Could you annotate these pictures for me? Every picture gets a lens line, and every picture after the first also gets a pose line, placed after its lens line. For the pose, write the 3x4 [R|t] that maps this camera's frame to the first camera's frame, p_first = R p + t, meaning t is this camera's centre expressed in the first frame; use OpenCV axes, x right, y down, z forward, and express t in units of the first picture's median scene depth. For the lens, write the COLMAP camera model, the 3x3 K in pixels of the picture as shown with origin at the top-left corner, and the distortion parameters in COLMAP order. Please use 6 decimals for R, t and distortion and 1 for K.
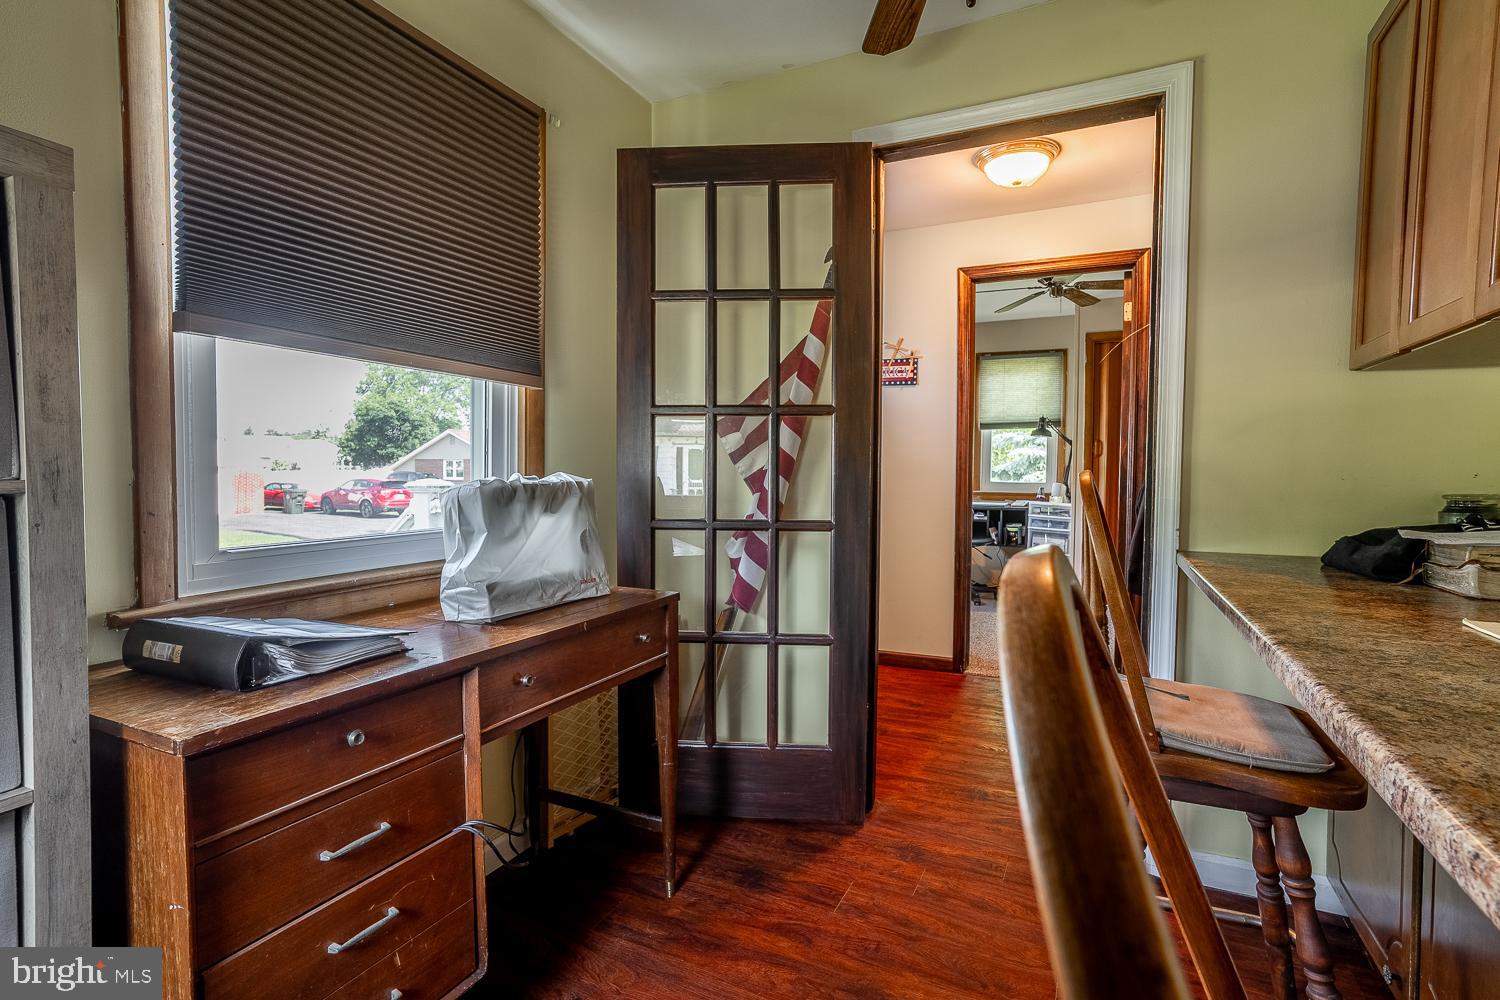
lens RADIAL K [[729.0, 0, 754.1], [0, 729.0, 498.7], [0, 0, 1]] dist [-0.005004, 0.006001]
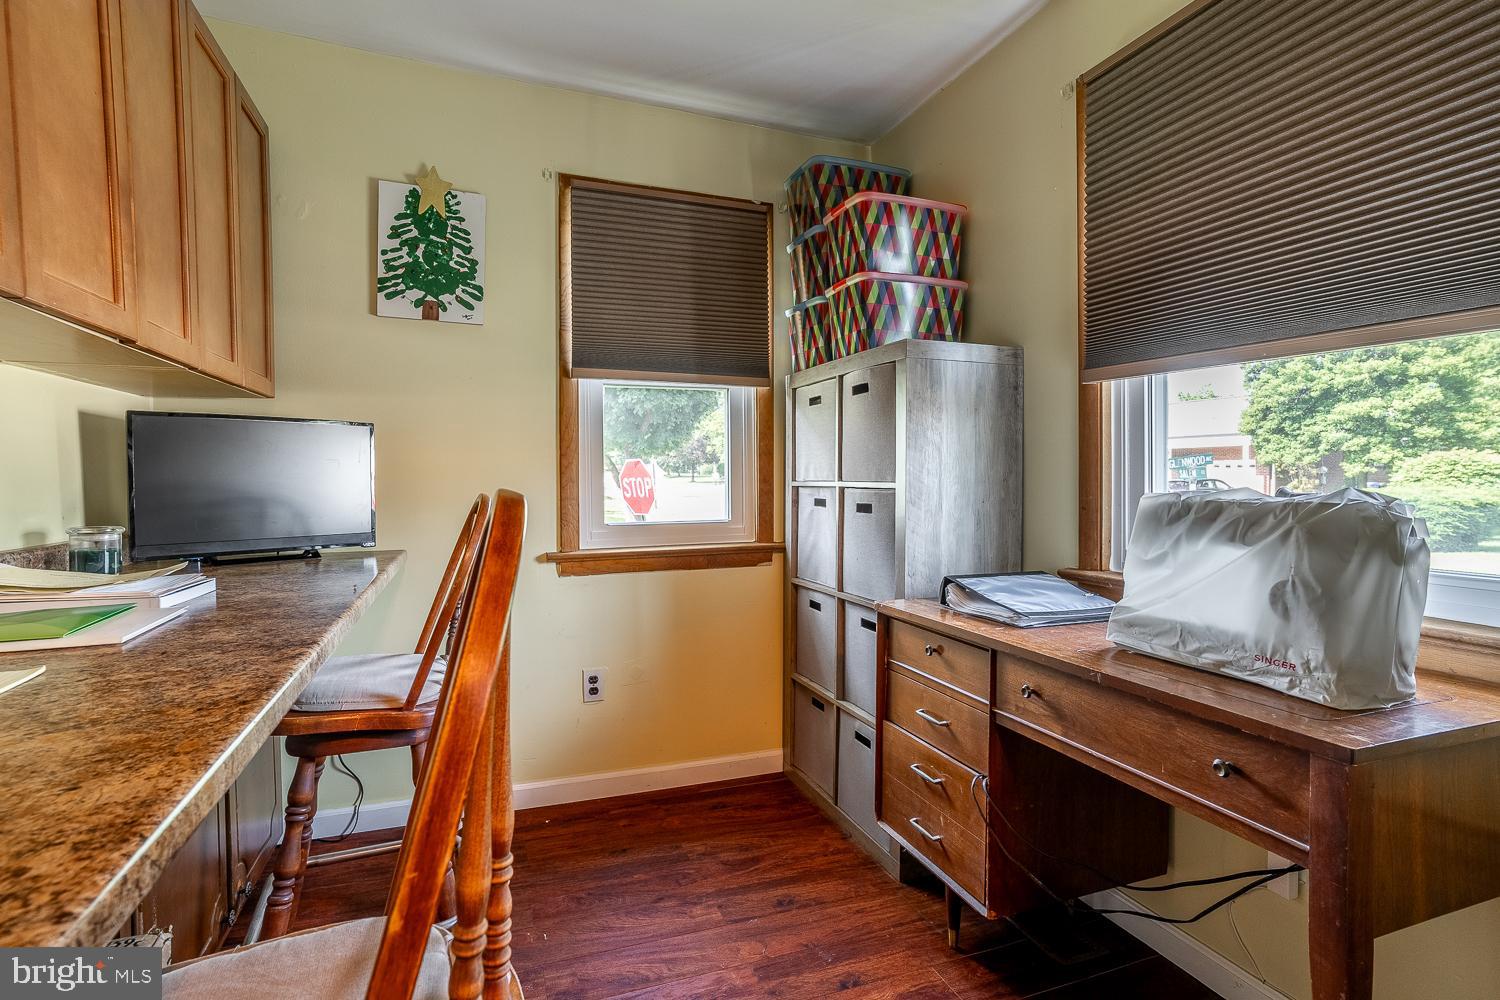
lens RADIAL K [[729.0, 0, 741.2], [0, 729.0, 497.7], [0, 0, 1]] dist [-0.005004, 0.006001]
pose [[-0.699382, 0.023203, -0.714372, 0.542262], [-0.025378, 0.998037, 0.057262, -0.051428], [0.714298, 0.058177, -0.697420, 1.128830]]
